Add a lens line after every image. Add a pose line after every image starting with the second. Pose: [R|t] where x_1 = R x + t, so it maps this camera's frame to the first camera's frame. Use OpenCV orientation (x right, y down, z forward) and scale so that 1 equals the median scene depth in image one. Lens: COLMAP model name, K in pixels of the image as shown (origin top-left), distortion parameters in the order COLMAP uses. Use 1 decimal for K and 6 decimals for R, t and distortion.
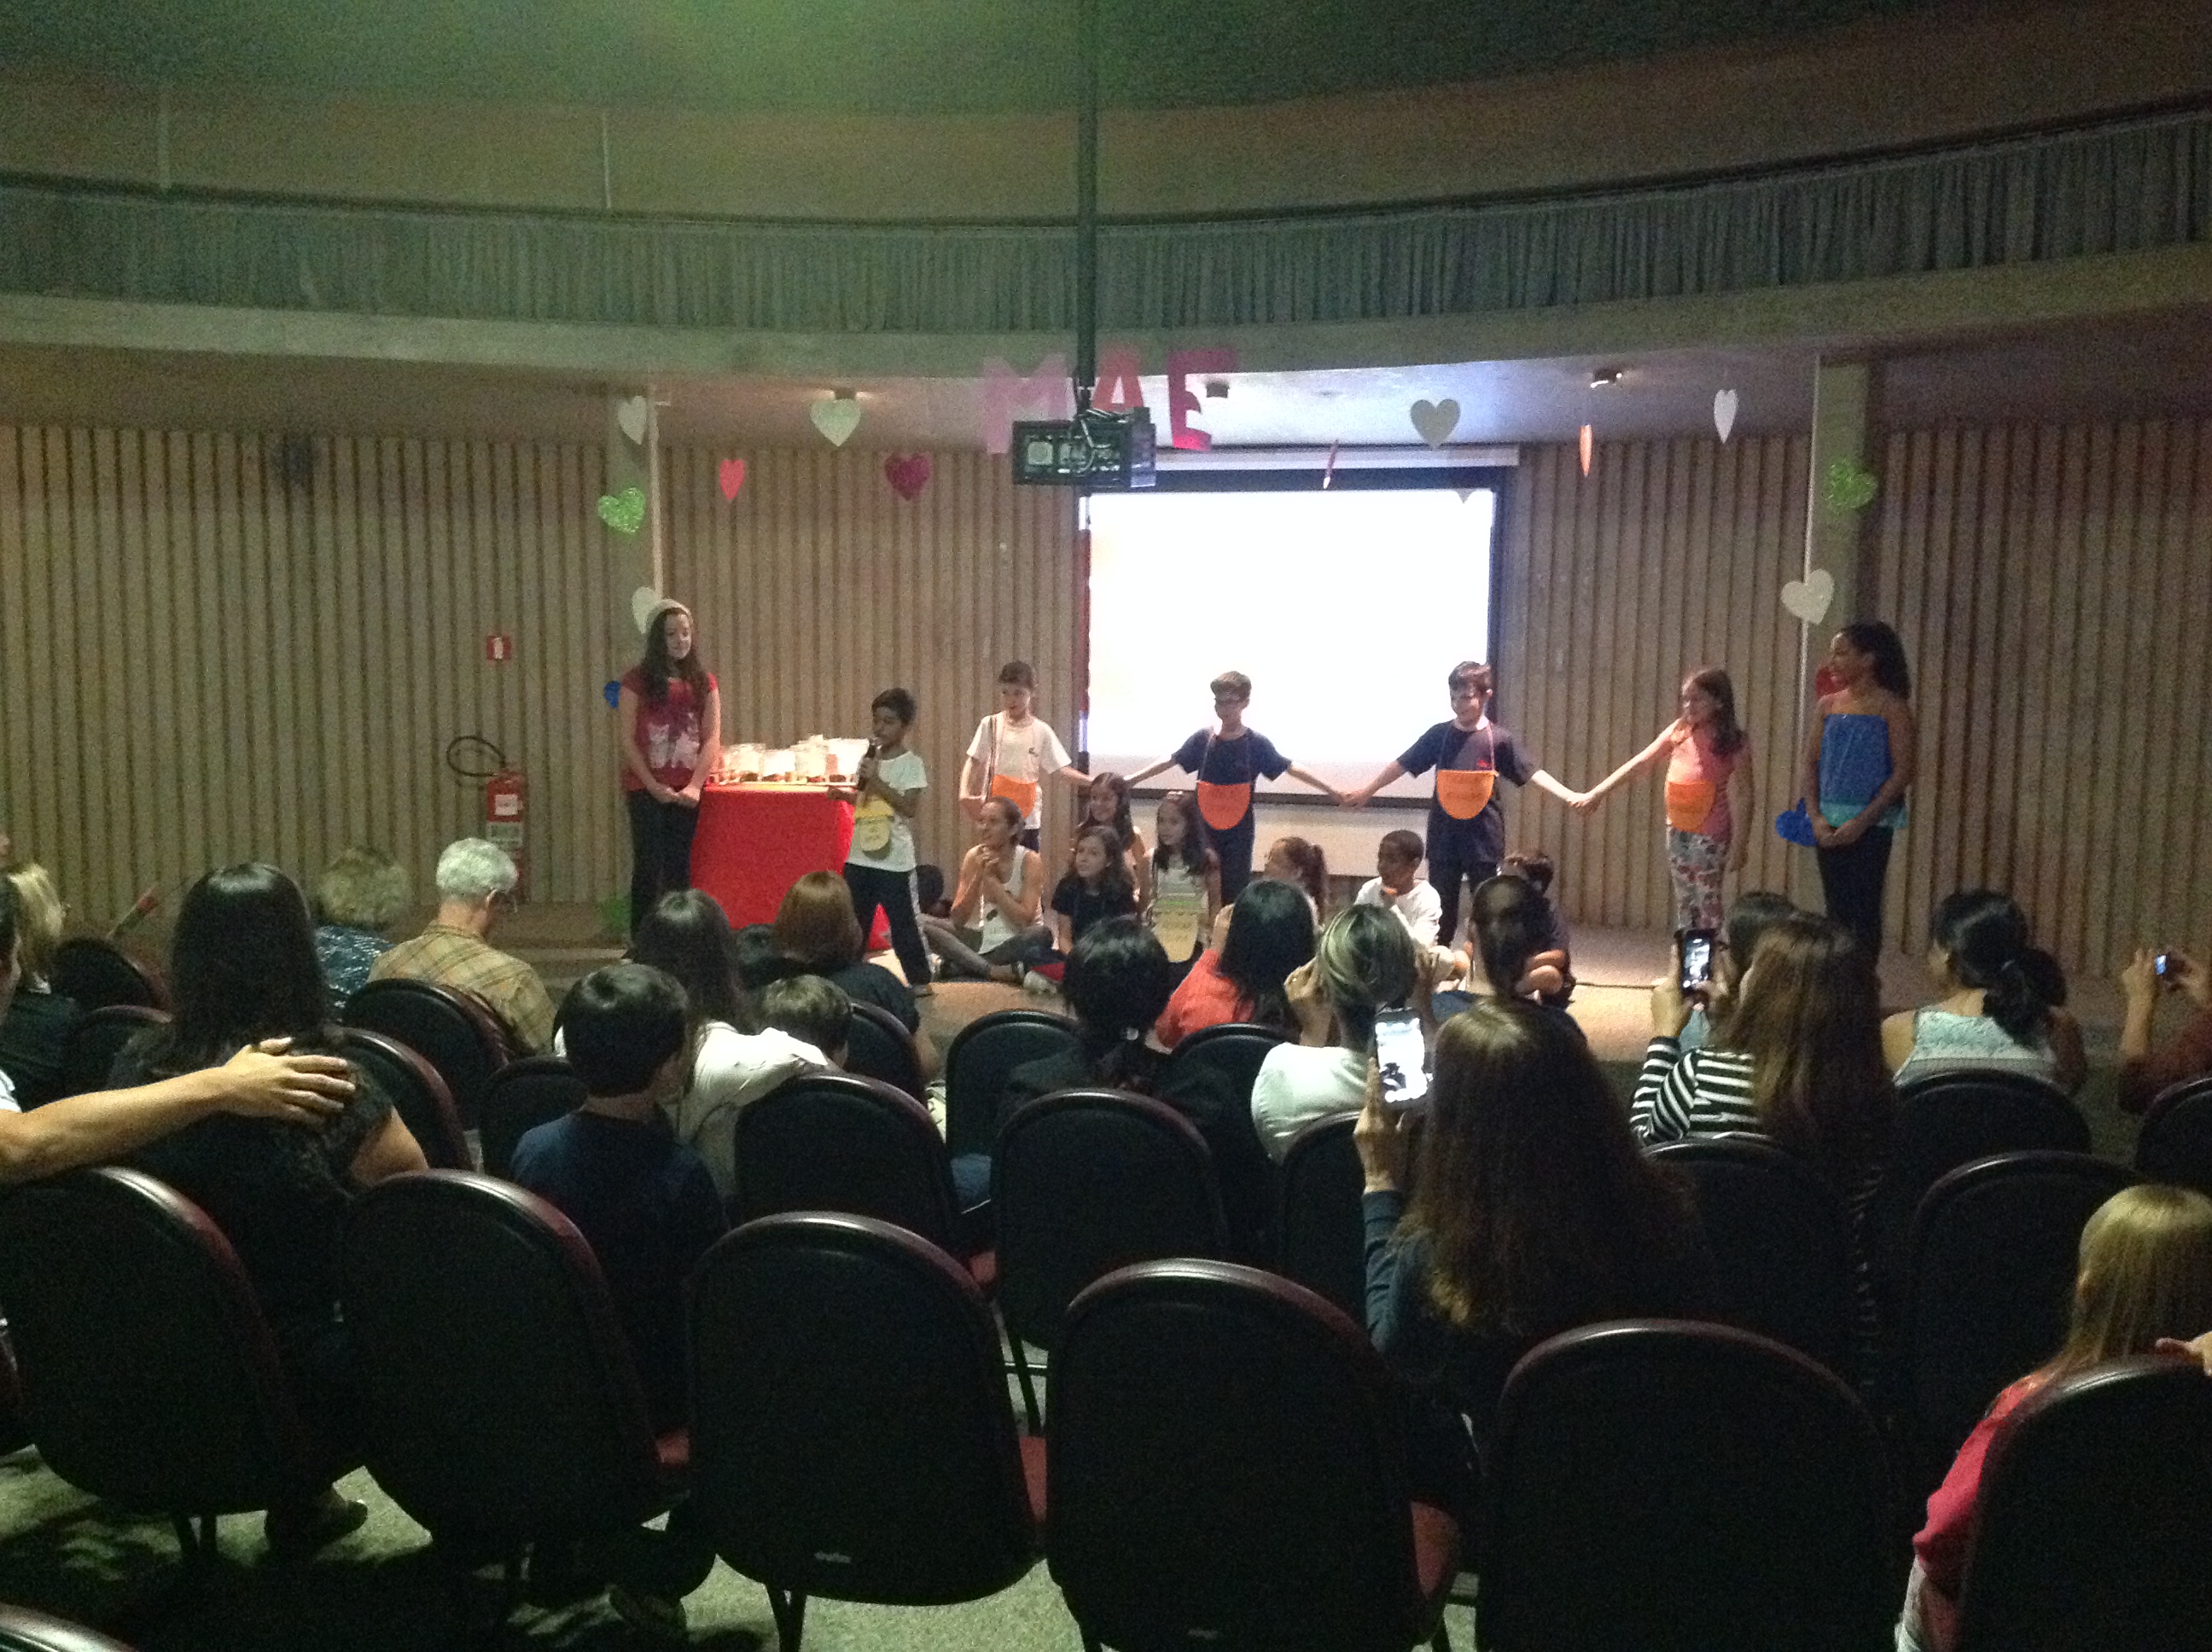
lens RADIAL K [[2174.9, 0, 1106.0], [0, 2174.9, 826.0], [0, 0, 1]] dist [0.203796, -0.467560]
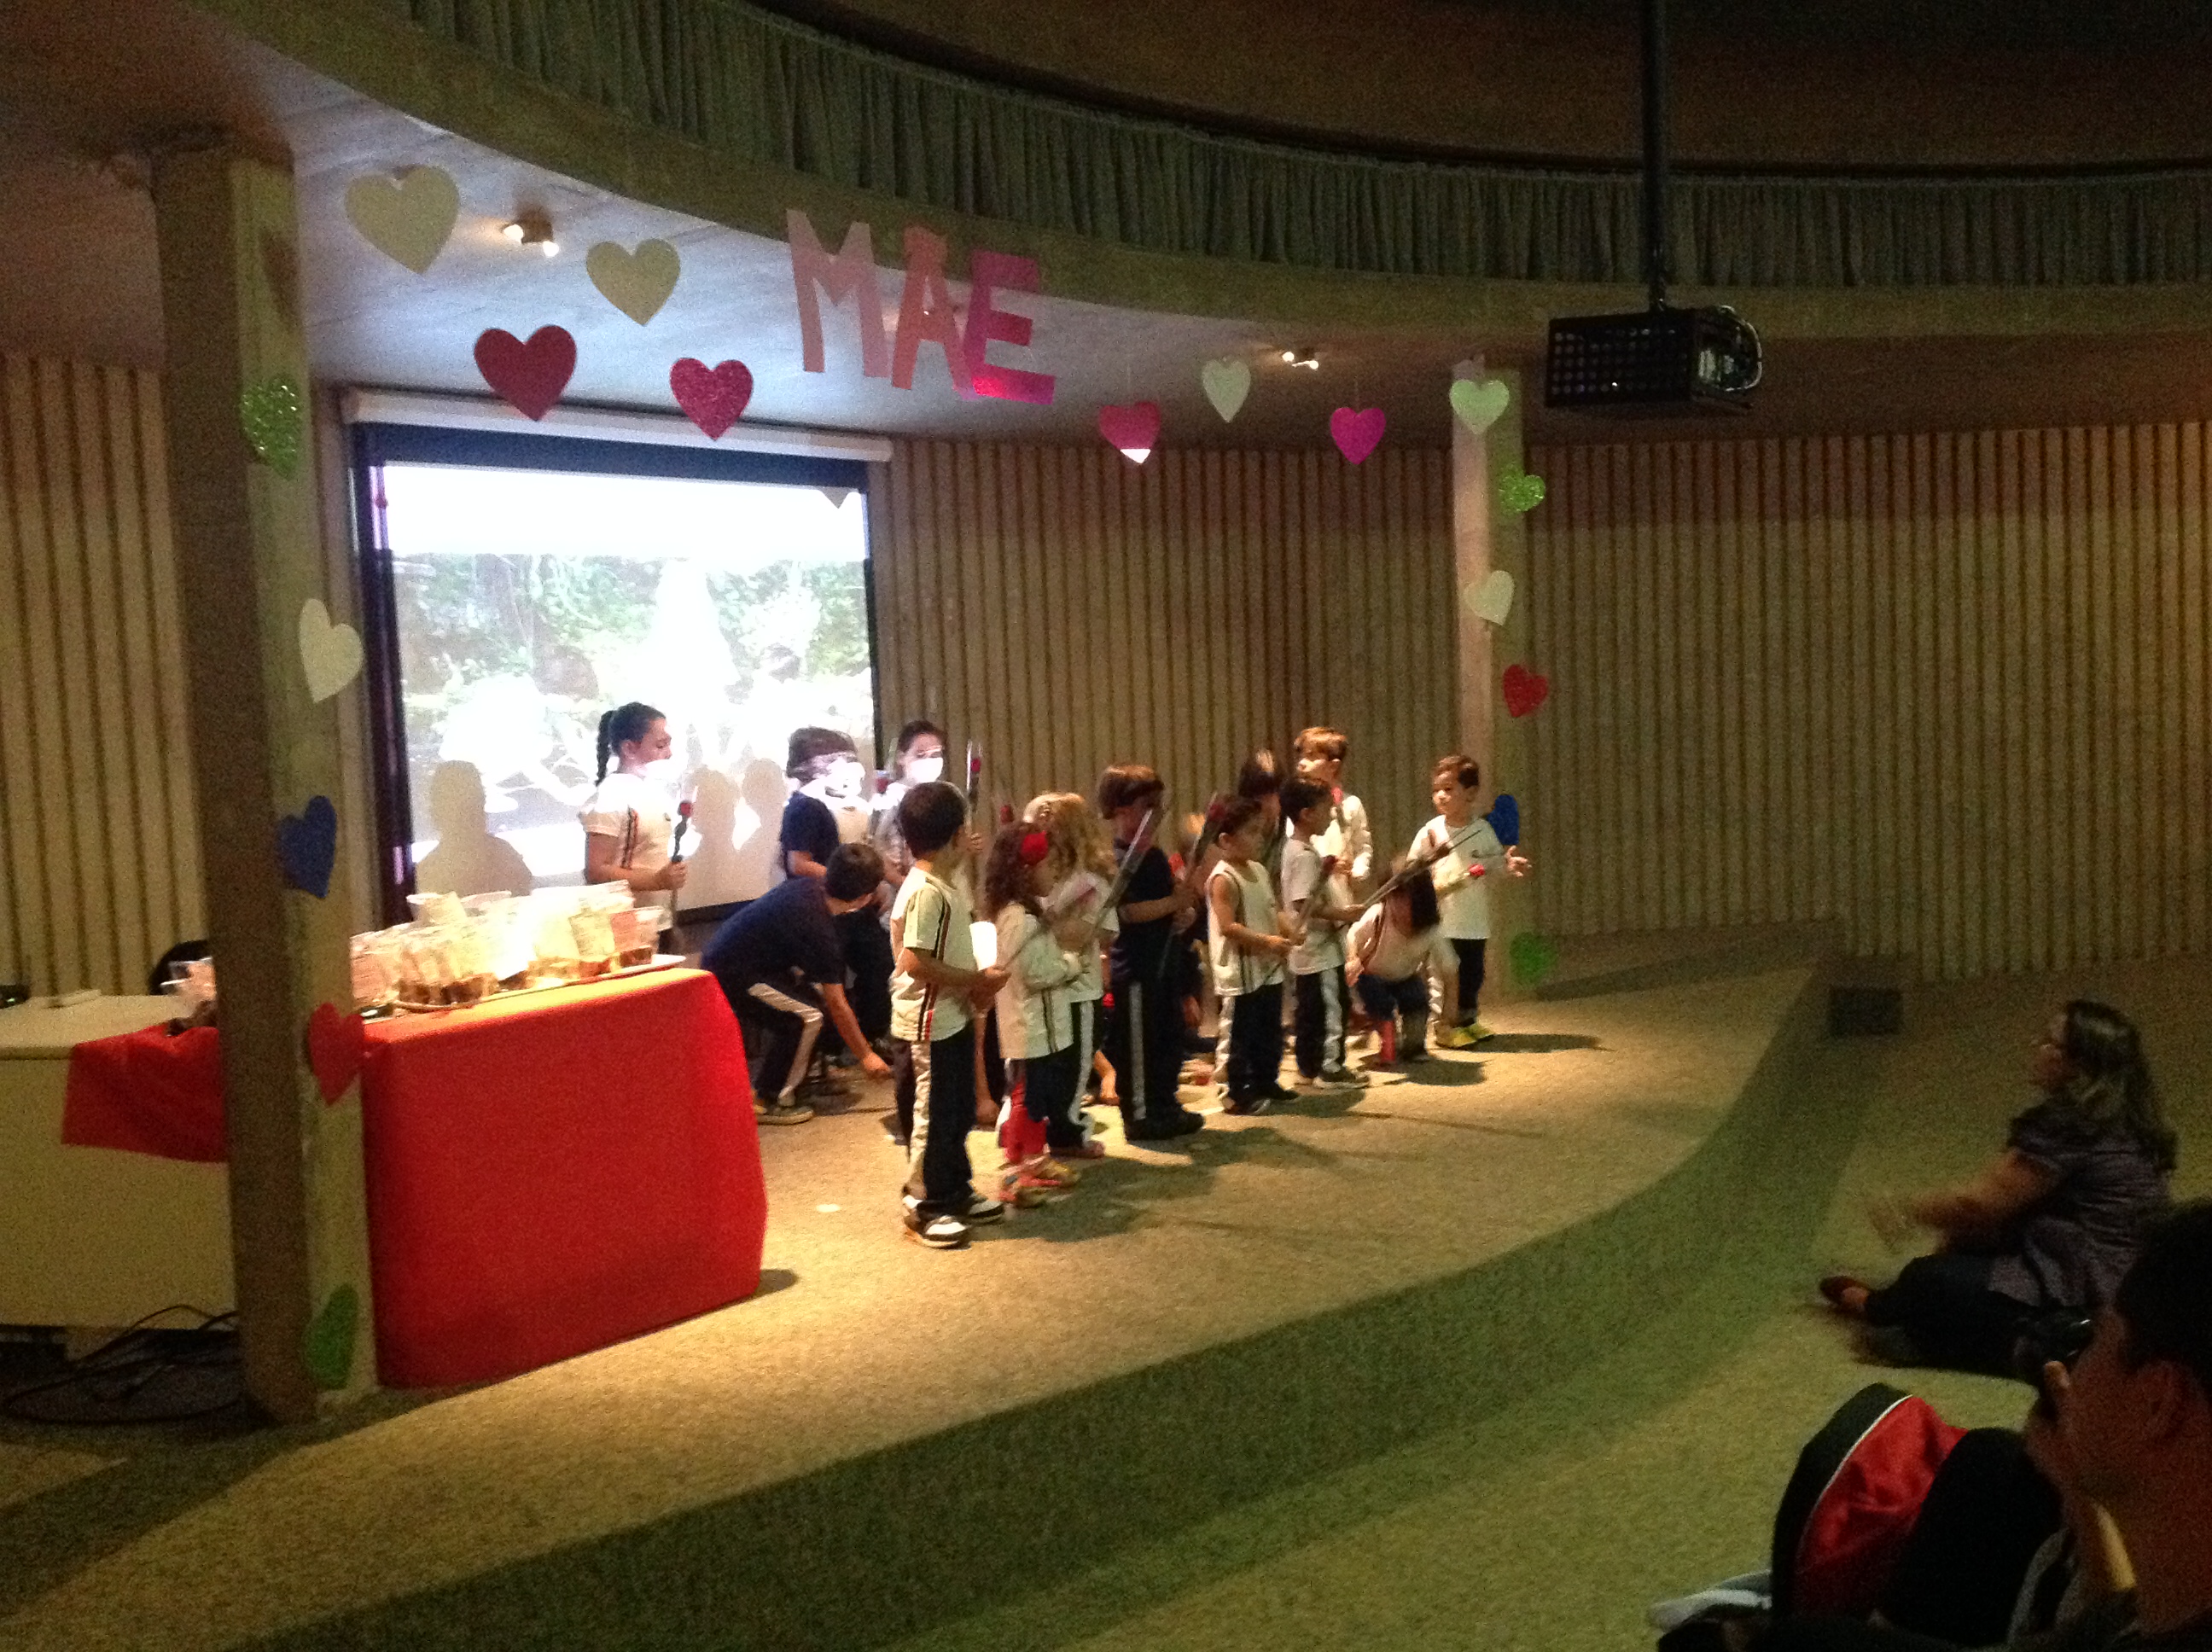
lens RADIAL K [[2167.0, 0, 1111.4], [0, 2167.0, 818.7], [0, 0, 1]] dist [0.202692, -0.481599]
pose [[0.351157, -0.092000, 0.931786, -0.561323], [0.142794, 0.988782, 0.043814, -0.060768], [-0.925364, 0.117668, 0.360355, 0.682415]]
